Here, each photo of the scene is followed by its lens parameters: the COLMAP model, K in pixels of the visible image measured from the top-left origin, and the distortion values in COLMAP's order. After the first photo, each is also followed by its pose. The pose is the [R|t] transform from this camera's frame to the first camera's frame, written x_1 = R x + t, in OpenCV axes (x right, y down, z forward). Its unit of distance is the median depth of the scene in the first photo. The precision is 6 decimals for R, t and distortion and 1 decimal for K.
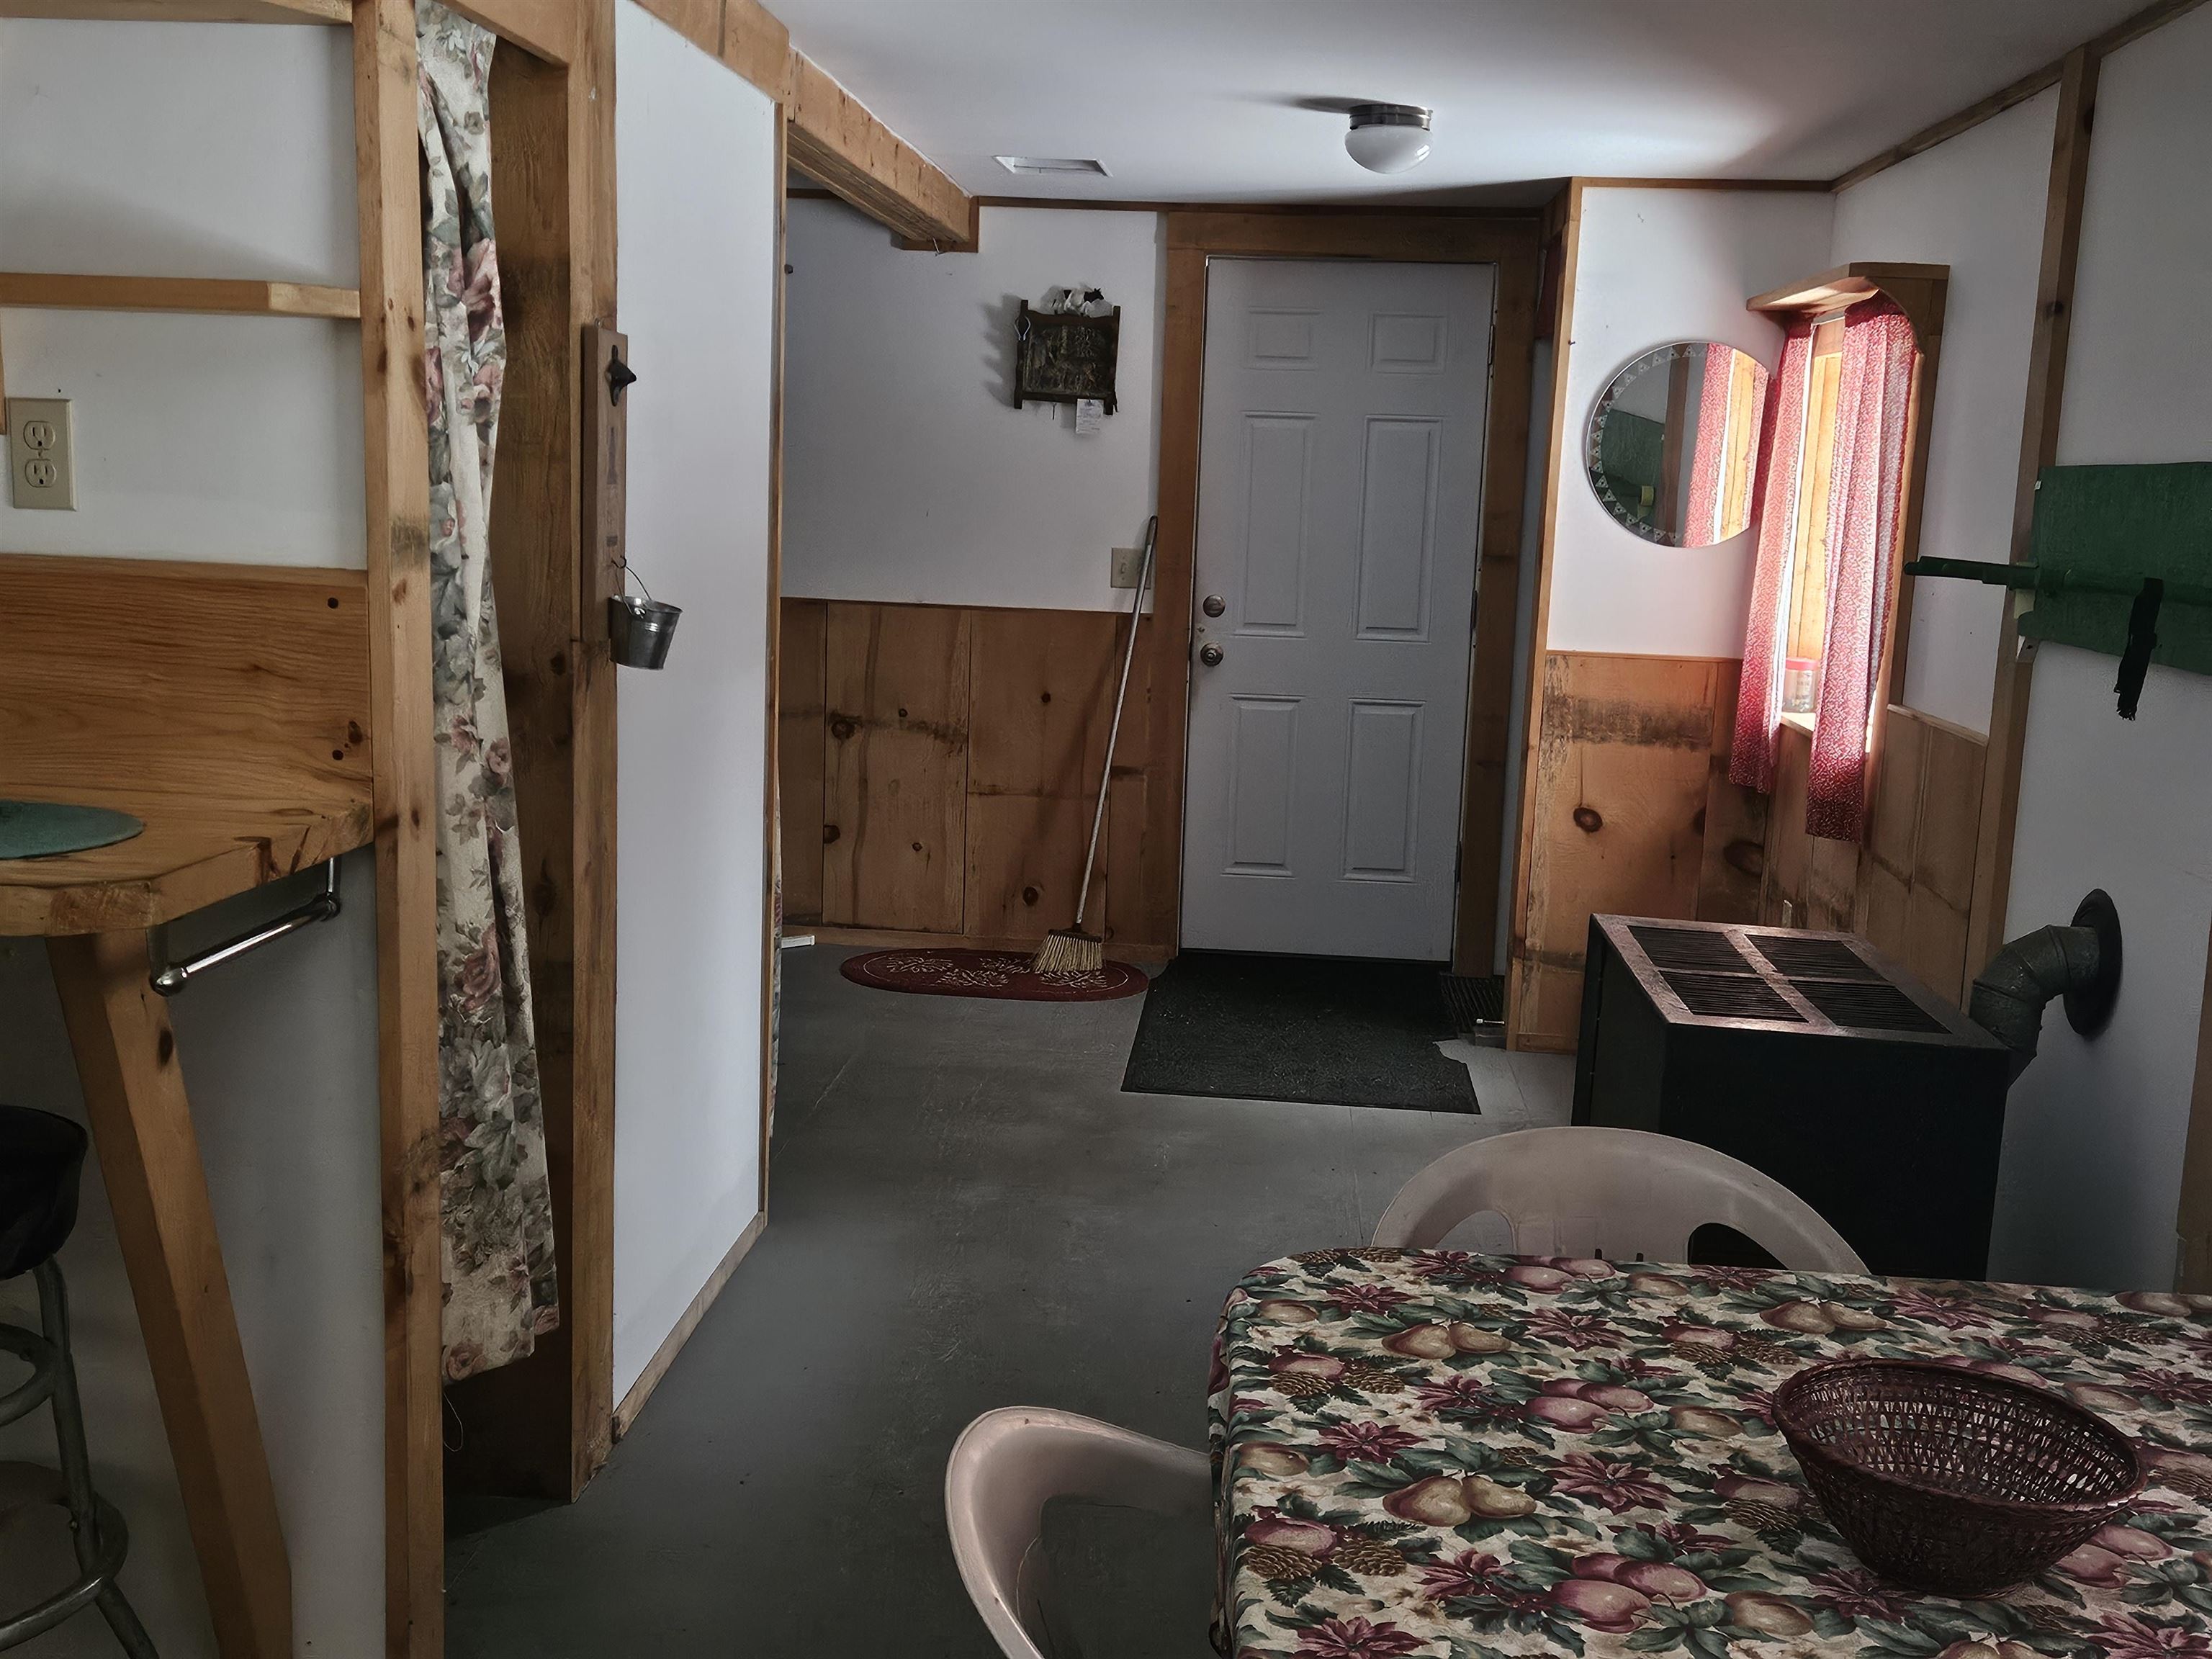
lens RADIAL K [[2249.0, 0, 1106.0], [0, 2249.0, 829.5], [0, 0, 1]] dist [0.074967, -0.003350]
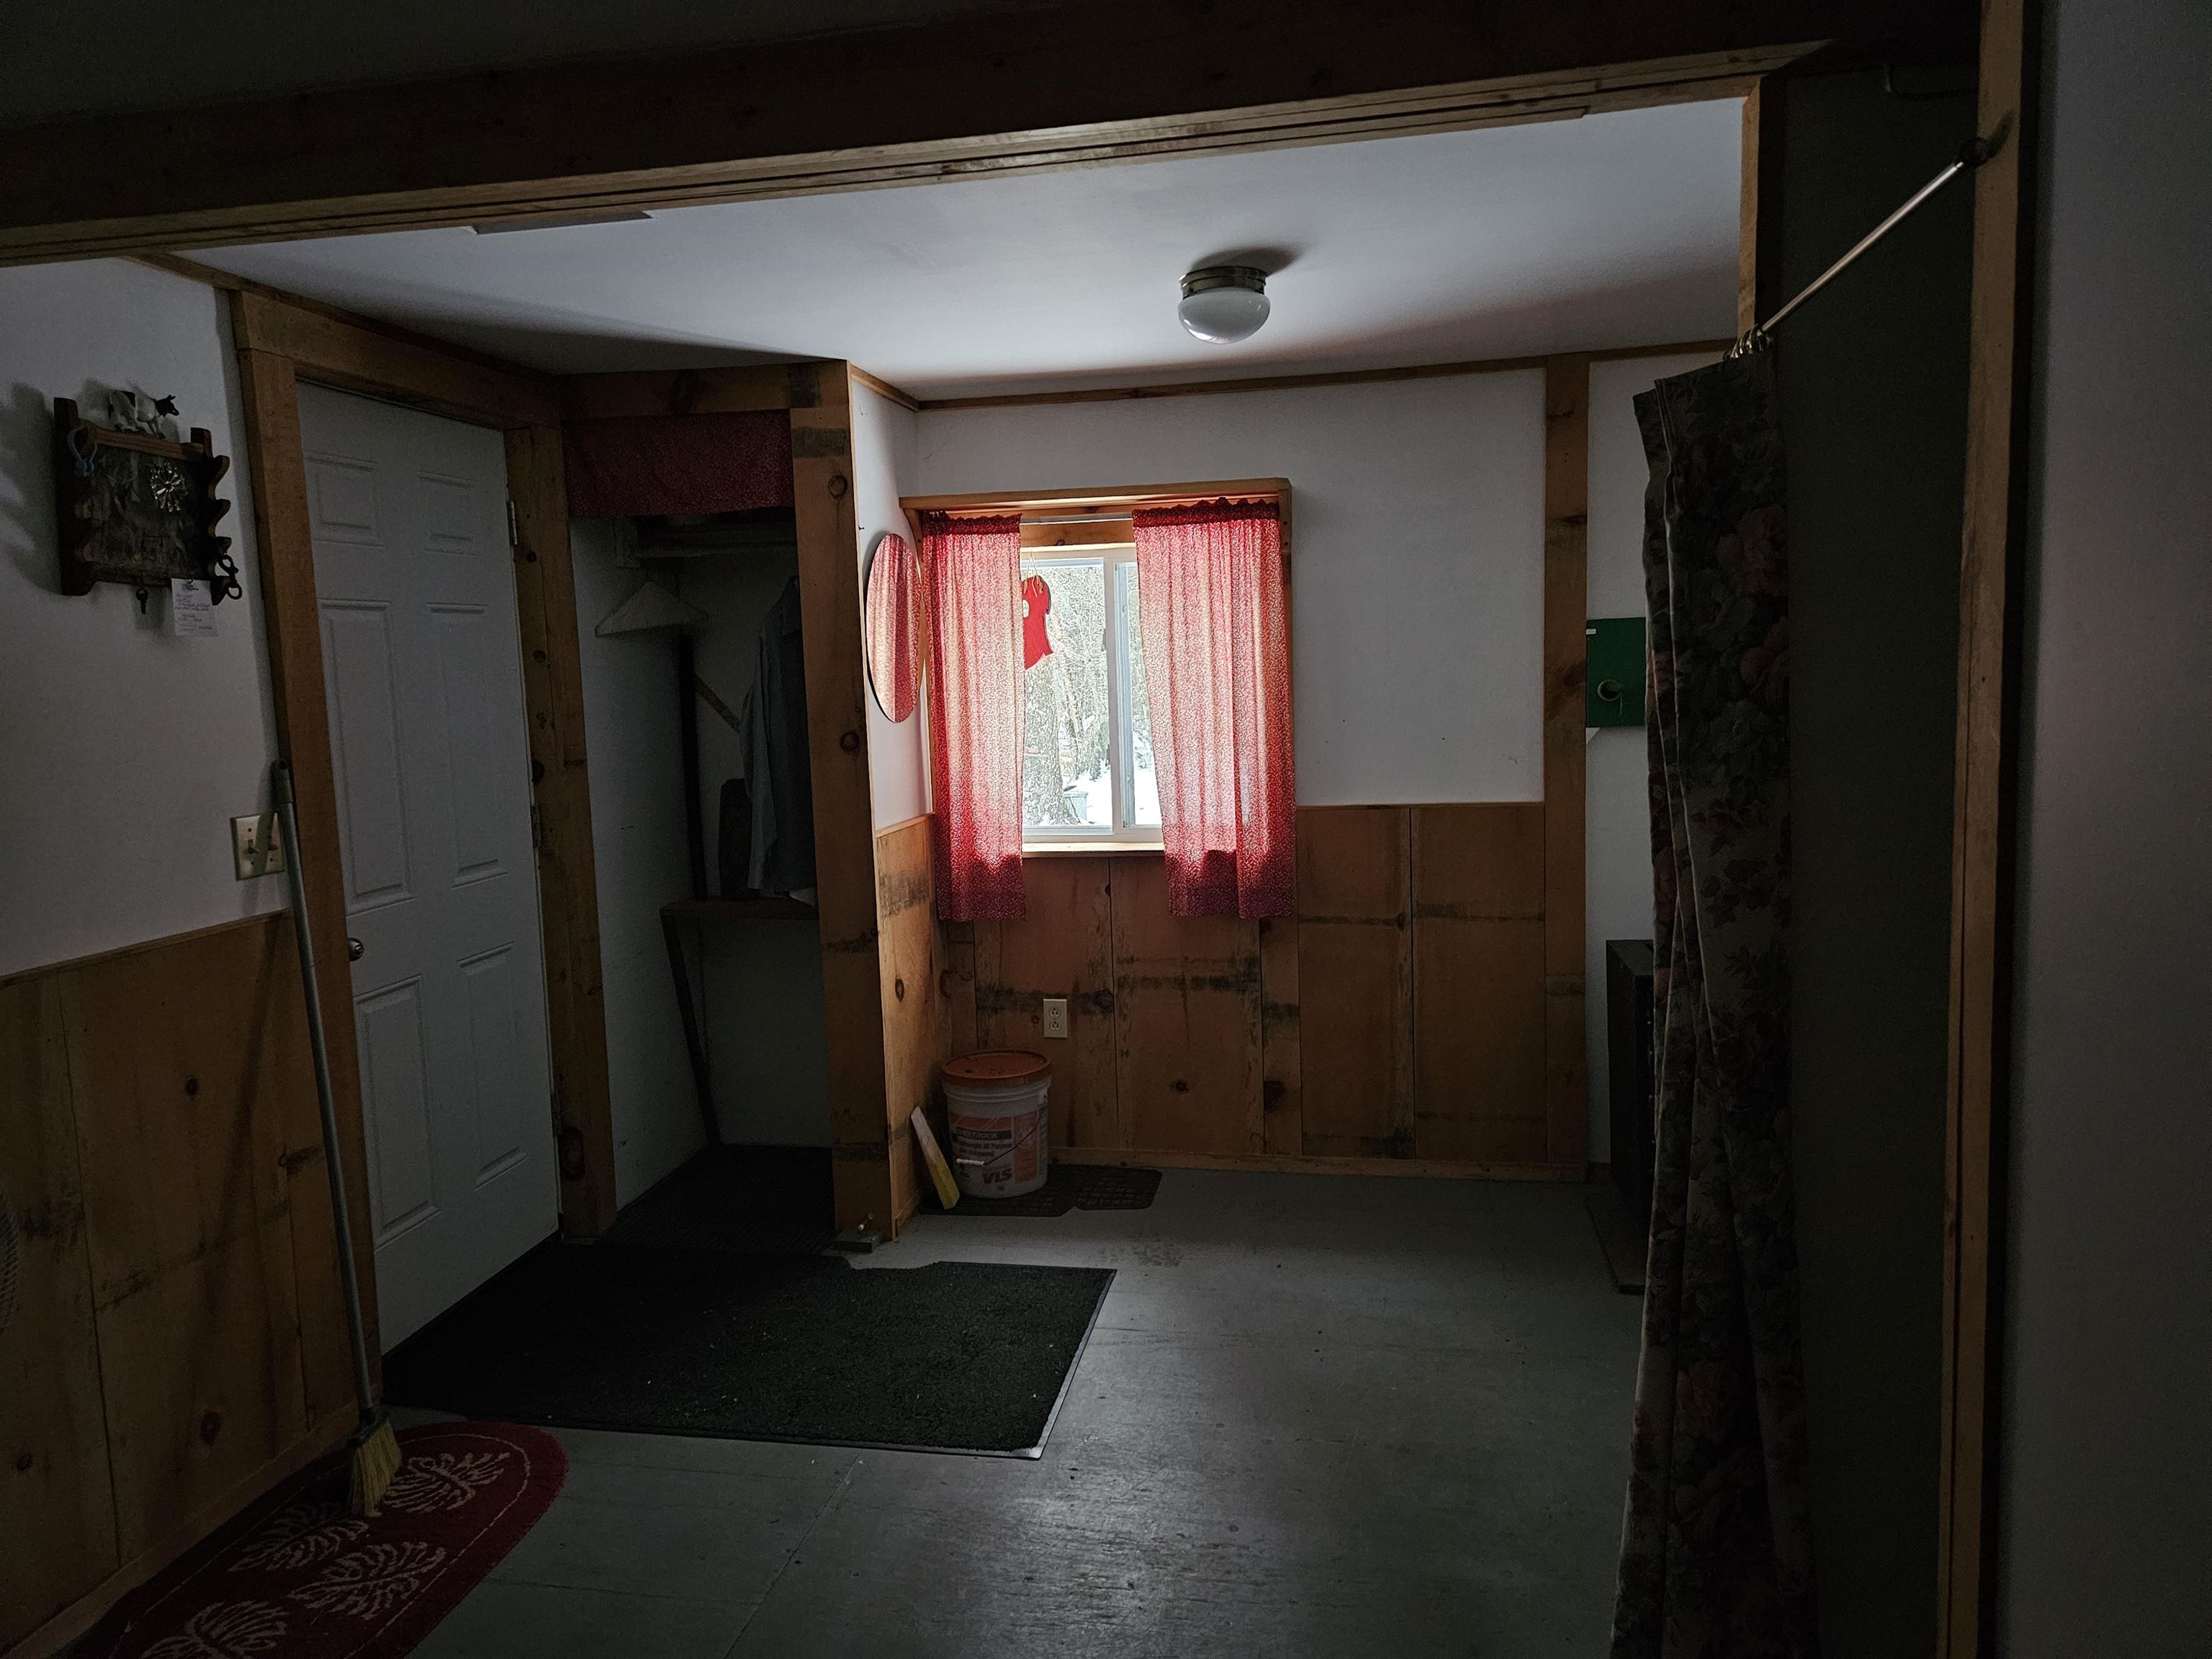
lens RADIAL K [[1474.5, 0, 1105.4], [0, 1474.5, 822.6], [0, 0, 1]] dist [0.085337, -0.074161]
pose [[0.109909, -0.153485, 0.982020, -0.379174], [0.202296, 0.970779, 0.129087, -0.129838], [-0.973137, 0.184471, 0.137746, 0.715952]]
